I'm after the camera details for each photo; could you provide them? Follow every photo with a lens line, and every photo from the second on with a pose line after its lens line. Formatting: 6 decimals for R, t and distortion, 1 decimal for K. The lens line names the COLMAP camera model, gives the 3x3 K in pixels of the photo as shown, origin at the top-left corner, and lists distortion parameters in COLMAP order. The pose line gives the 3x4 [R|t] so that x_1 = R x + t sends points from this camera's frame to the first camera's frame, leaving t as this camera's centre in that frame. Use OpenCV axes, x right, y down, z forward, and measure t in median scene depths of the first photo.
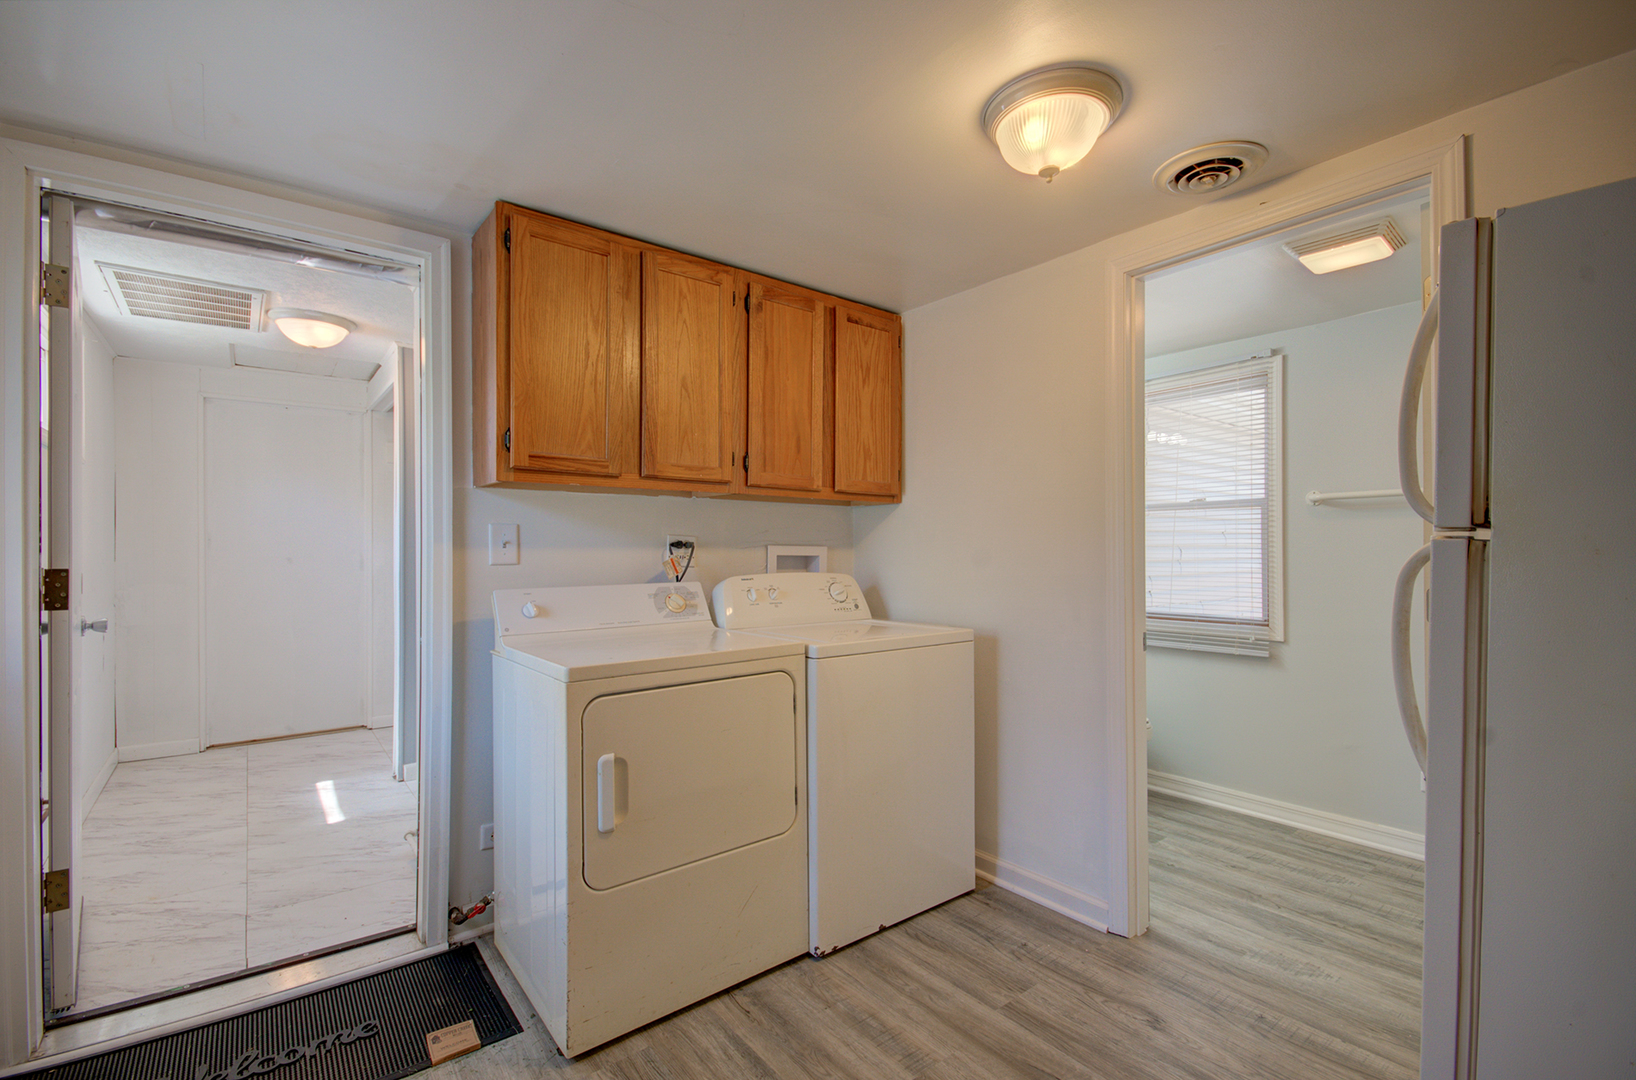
lens RADIAL K [[707.9, 0, 818.8], [0, 707.9, 550.6], [0, 0, 1]] dist [0.009686, -0.012625]
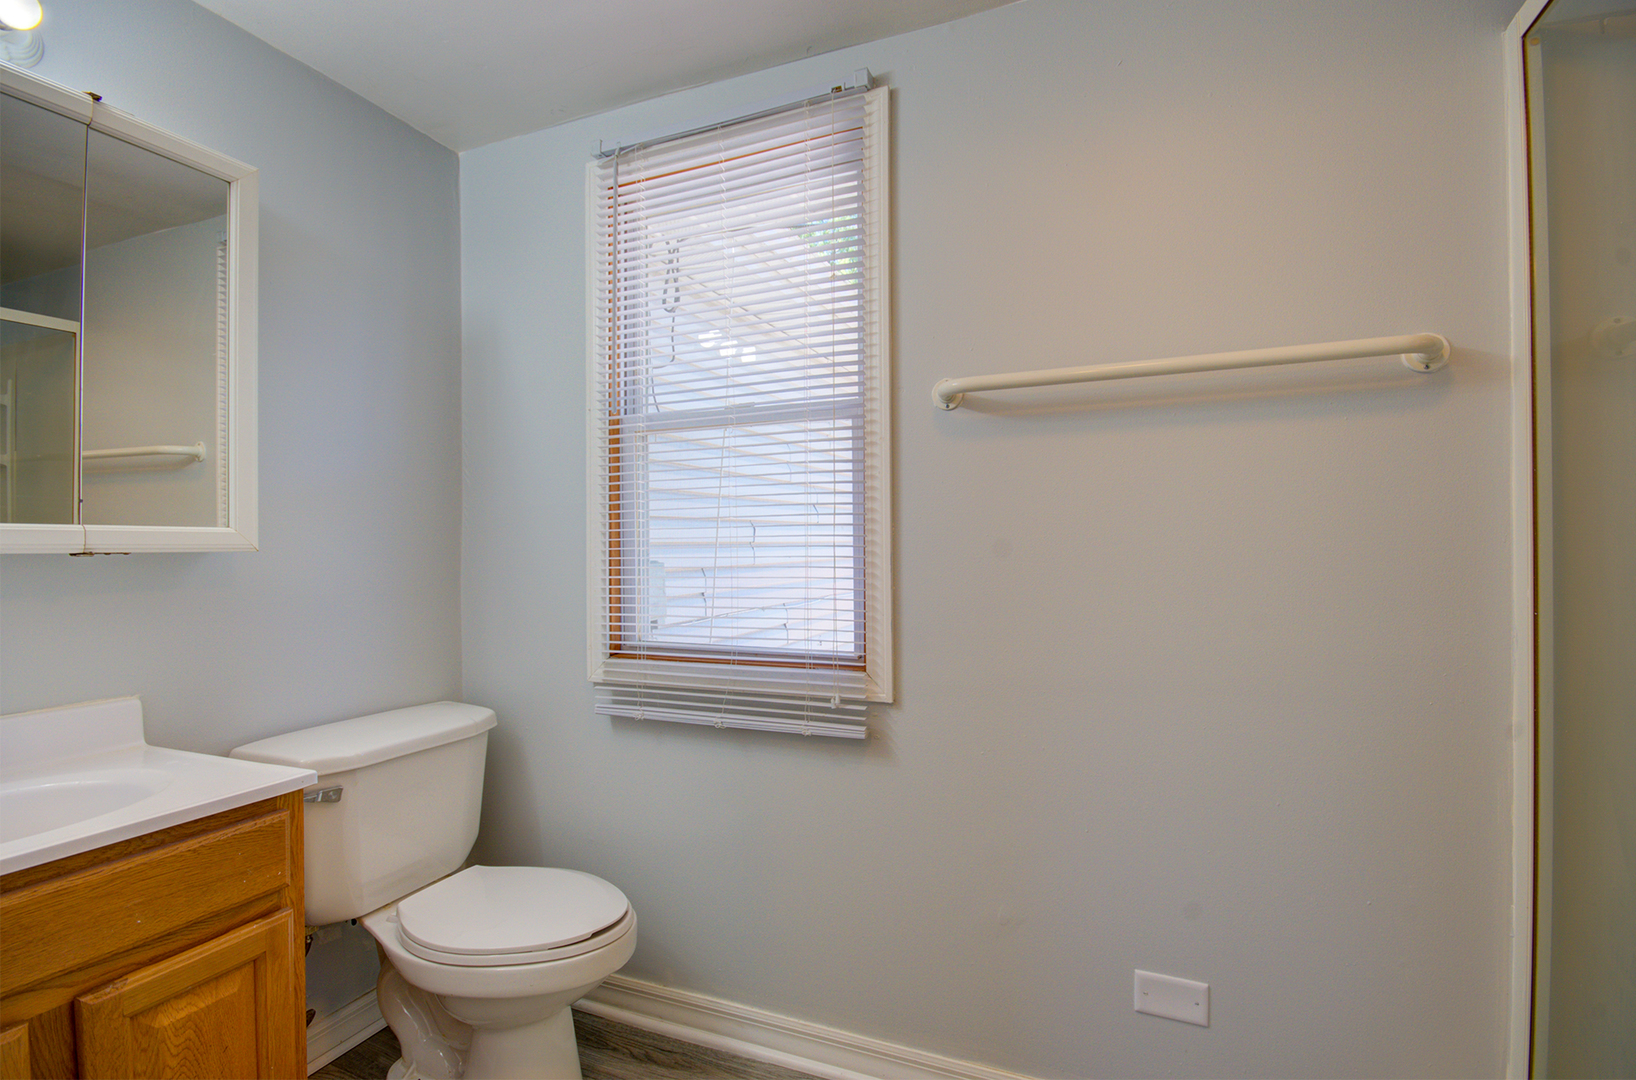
lens RADIAL K [[707.9, 0, 818.8], [0, 707.9, 550.6], [0, 0, 1]] dist [0.009686, -0.012625]
pose [[0.886342, -0.003212, 0.463020, 0.389738], [0.003004, 0.999995, 0.001187, 0.027311], [-0.463021, 0.000339, 0.886347, 0.598351]]
